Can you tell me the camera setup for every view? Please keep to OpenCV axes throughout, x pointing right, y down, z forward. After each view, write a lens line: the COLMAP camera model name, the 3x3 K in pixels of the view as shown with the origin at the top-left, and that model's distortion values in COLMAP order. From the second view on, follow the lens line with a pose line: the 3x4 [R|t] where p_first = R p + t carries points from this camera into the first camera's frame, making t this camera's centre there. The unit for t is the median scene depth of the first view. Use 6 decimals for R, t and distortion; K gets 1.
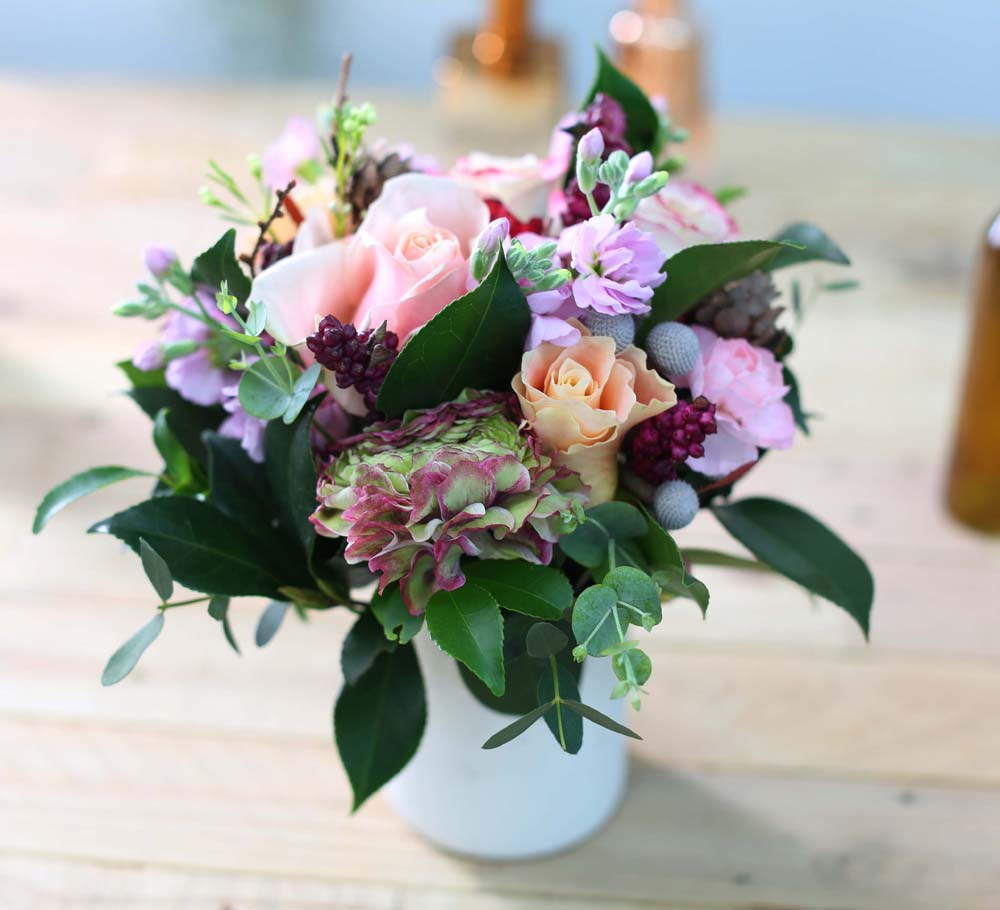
lens RADIAL K [[2141.4, 0, 503.0], [0, 2141.4, 447.9], [0, 0, 1]] dist [-0.209839, 0.000000]
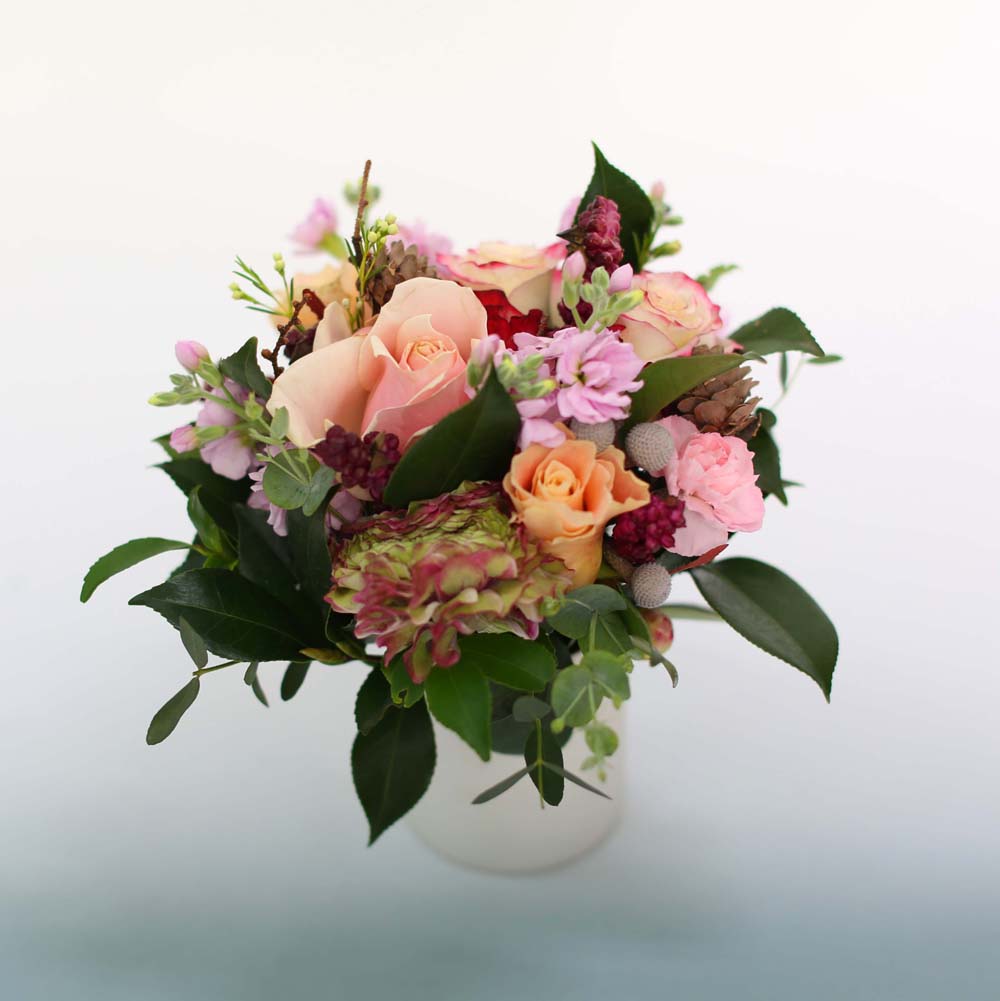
lens RADIAL K [[2382.6, 0, 499.1], [0, 2382.6, 510.2], [0, 0, 1]] dist [-0.222788, 0.000000]
pose [[0.998619, 0.008993, -0.051768, 0.066090], [-0.003327, 0.994091, 0.108502, -0.148869], [0.052438, -0.108180, 0.992747, -0.239630]]
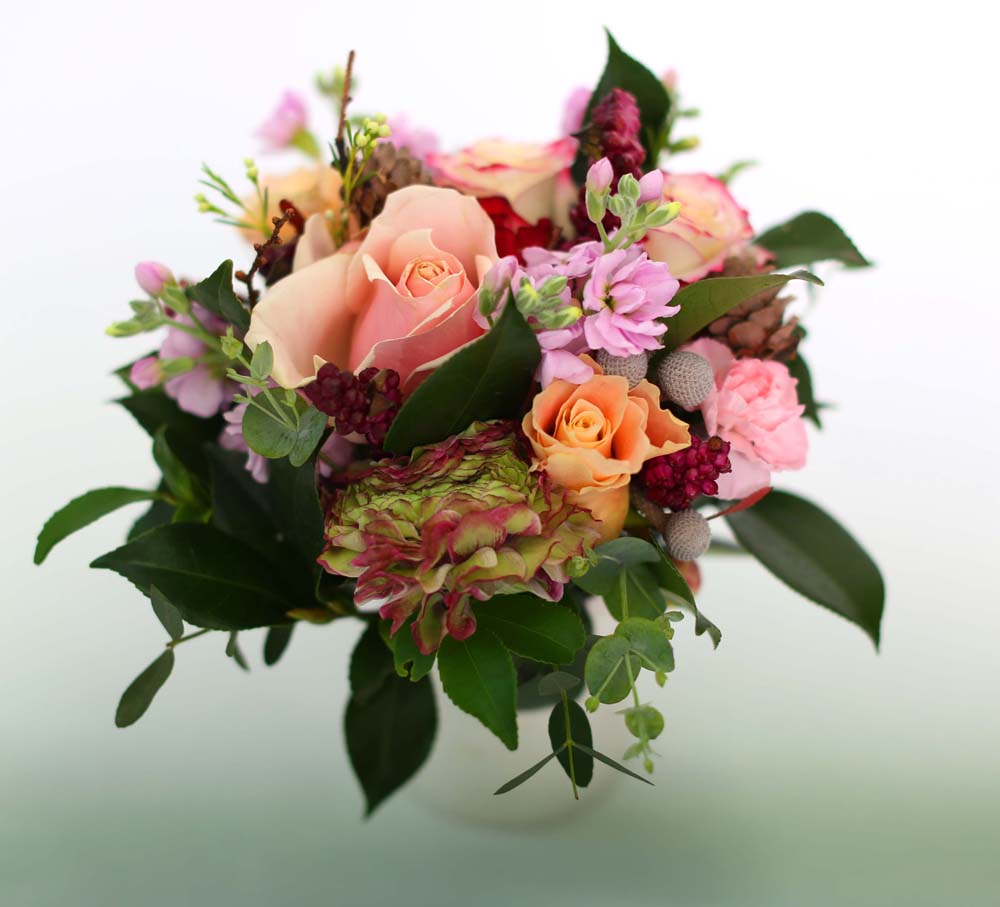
lens RADIAL K [[2141.4, 0, 498.6], [0, 2141.4, 446.8], [0, 0, 1]] dist [-0.209839, 0.000000]
pose [[0.999955, -0.008077, 0.005054, -0.011338], [0.007127, 0.986103, 0.165980, -0.179663], [-0.006324, -0.165936, 0.986116, 0.035176]]
